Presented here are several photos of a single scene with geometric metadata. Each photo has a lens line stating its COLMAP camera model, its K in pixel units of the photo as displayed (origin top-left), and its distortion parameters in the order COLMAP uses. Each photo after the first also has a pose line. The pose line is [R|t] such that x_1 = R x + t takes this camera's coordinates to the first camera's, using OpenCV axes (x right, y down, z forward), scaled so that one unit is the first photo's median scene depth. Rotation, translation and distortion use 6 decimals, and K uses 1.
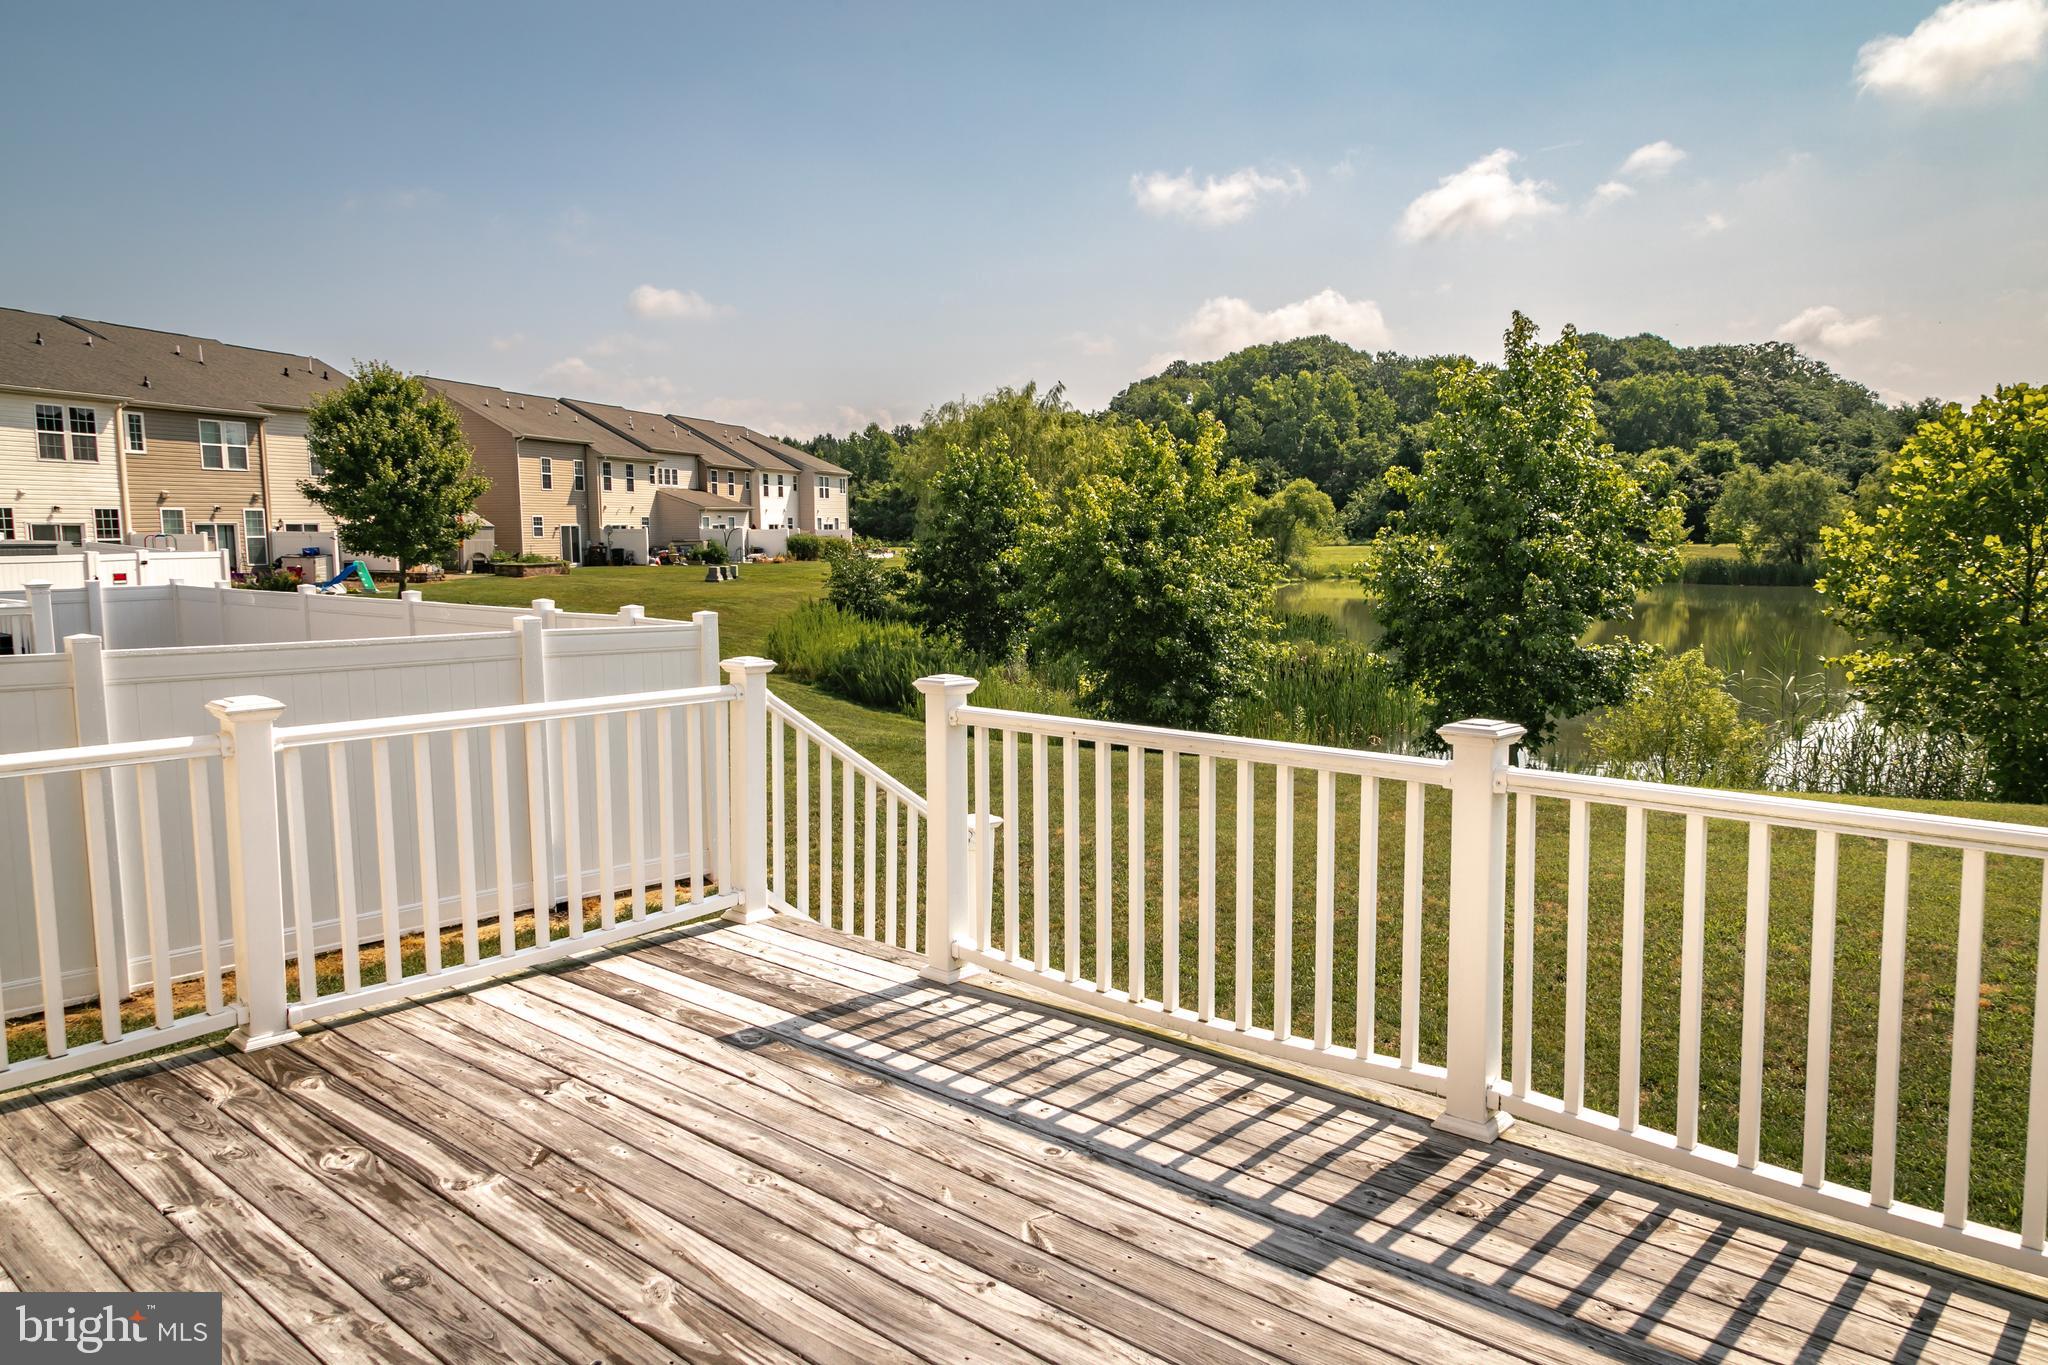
lens RADIAL K [[1381.8, 0, 1024.0], [0, 1381.8, 682.5], [0, 0, 1]] dist [0.019052, -0.003159]
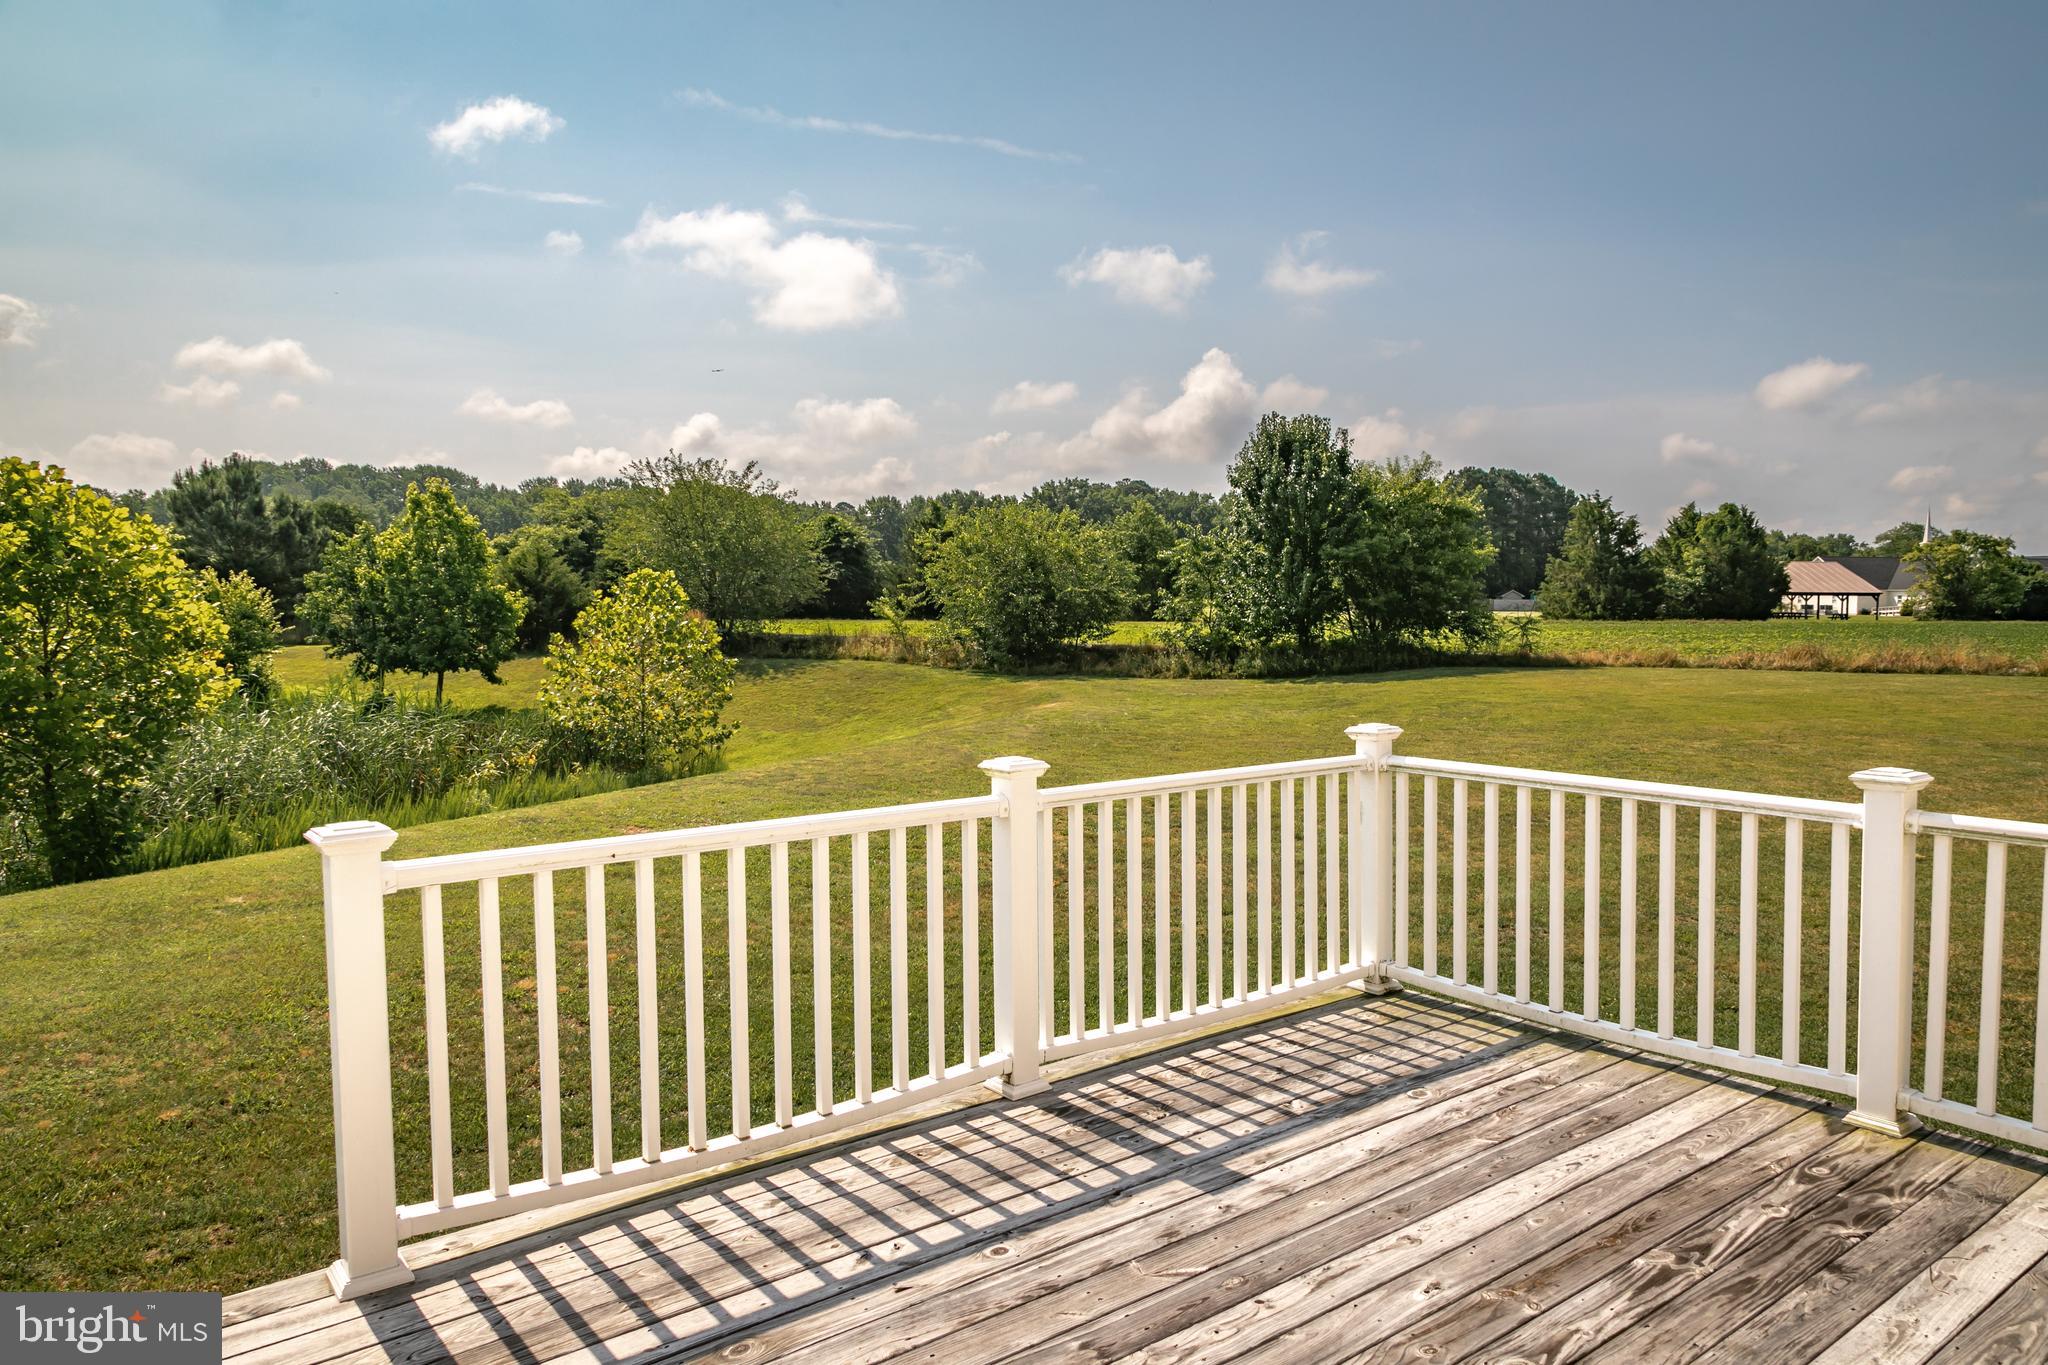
lens RADIAL K [[1381.8, 0, 1024.0], [0, 1381.8, 682.5], [0, 0, 1]] dist [0.019052, -0.003159]
pose [[0.170780, -0.057150, 0.983650, -0.148031], [0.108018, 0.993385, 0.038962, -0.014475], [-0.979370, 0.099598, 0.175824, 0.128222]]
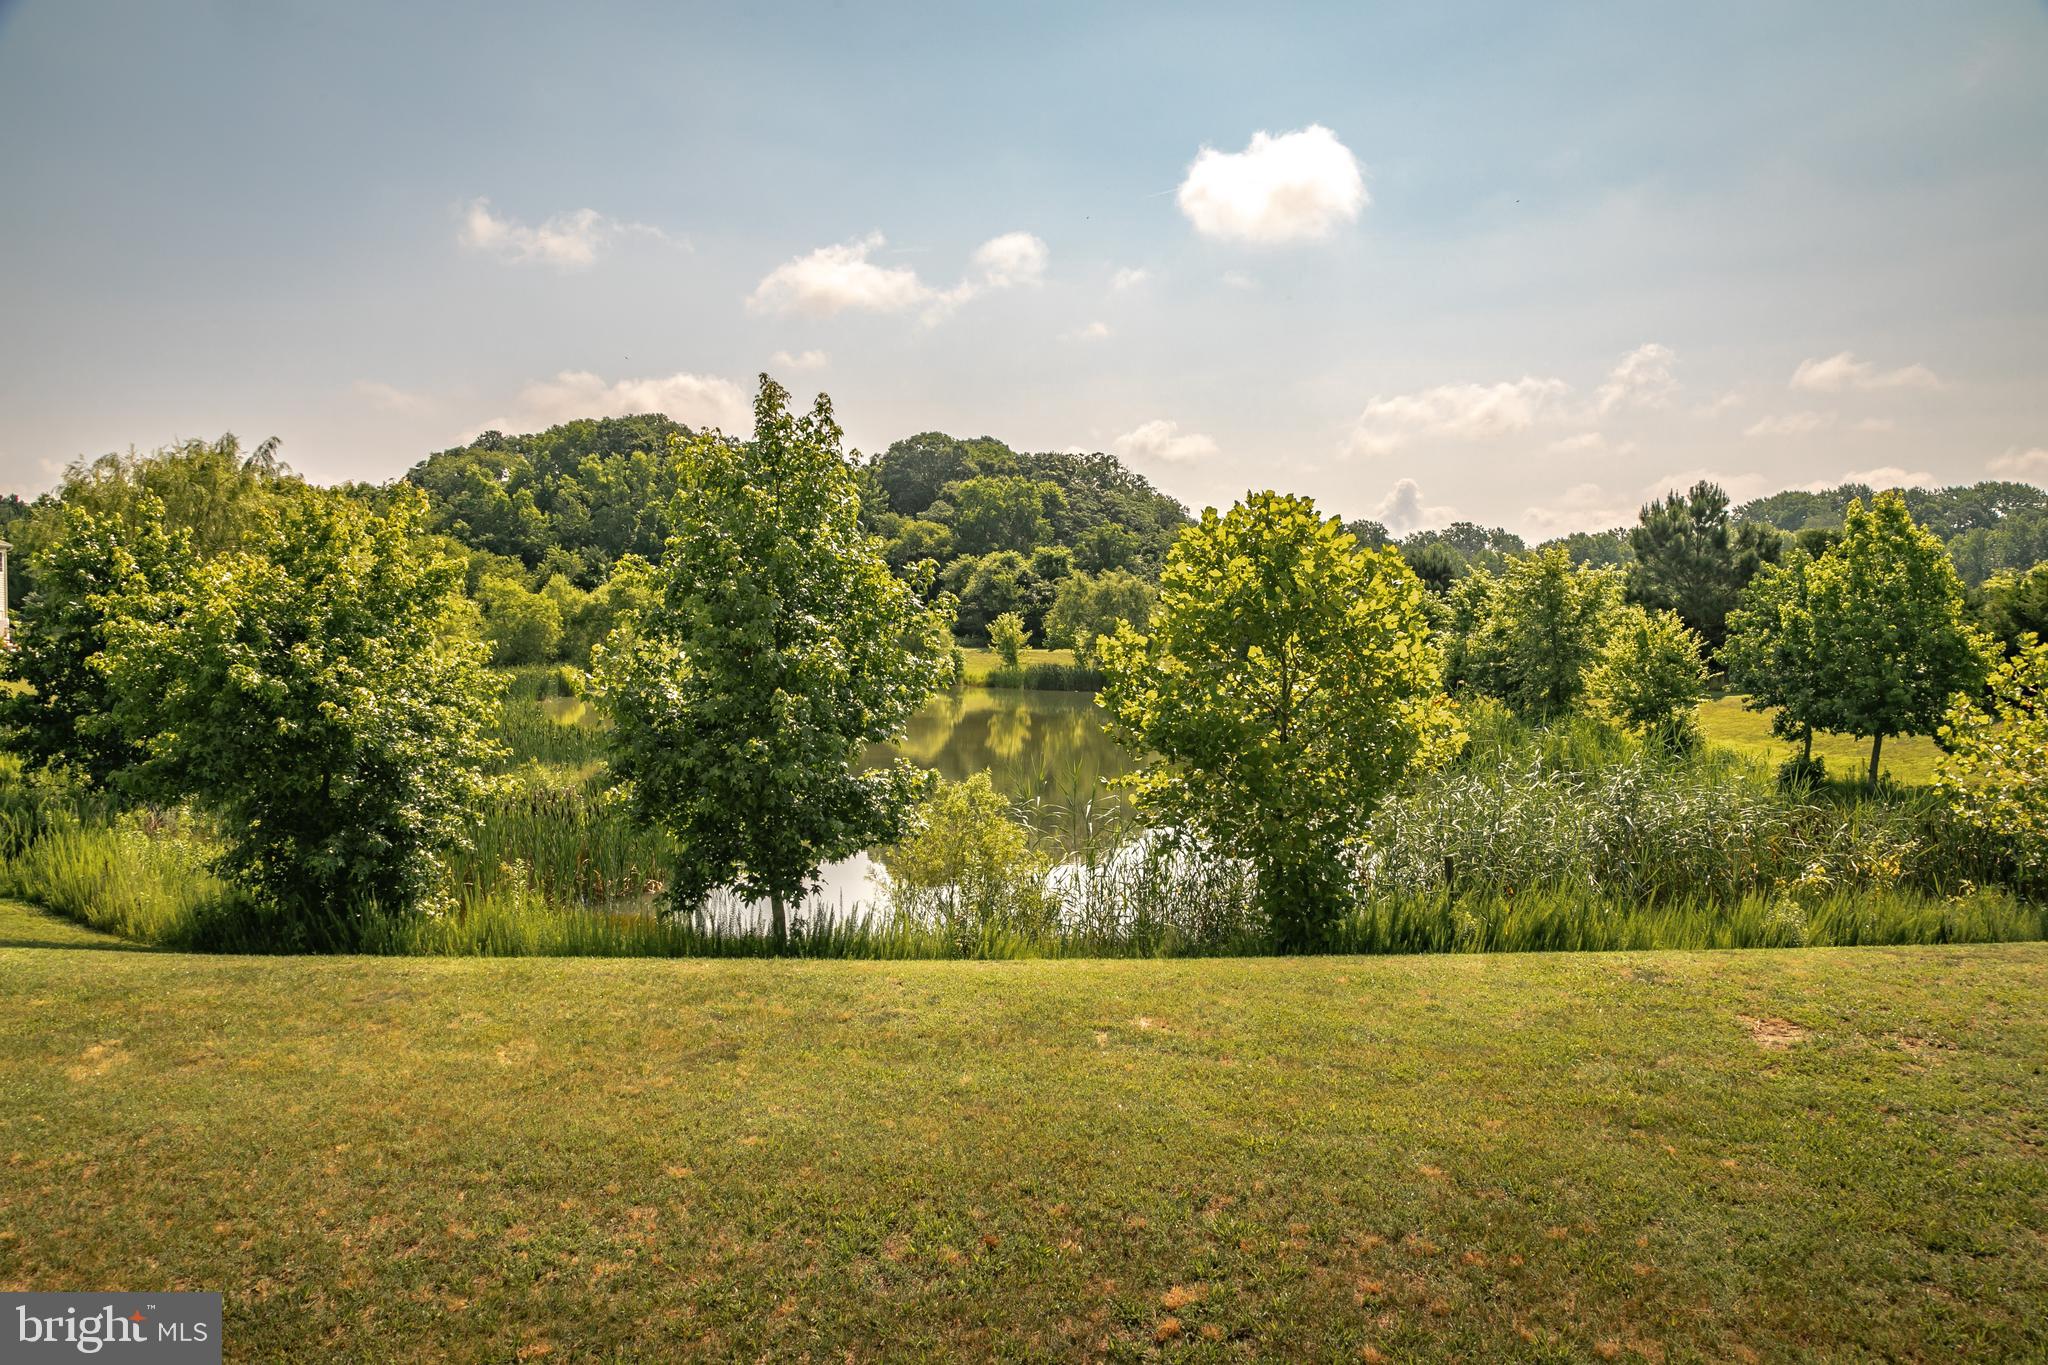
lens RADIAL K [[1548.3, 0, 1024.0], [0, 1548.3, 682.5], [0, 0, 1]] dist [-0.005355, -0.001920]
pose [[0.906192, -0.001112, 0.422865, 0.106084], [0.032988, 0.997135, -0.068071, -0.014724], [-0.421578, 0.075635, 0.903632, 0.111259]]
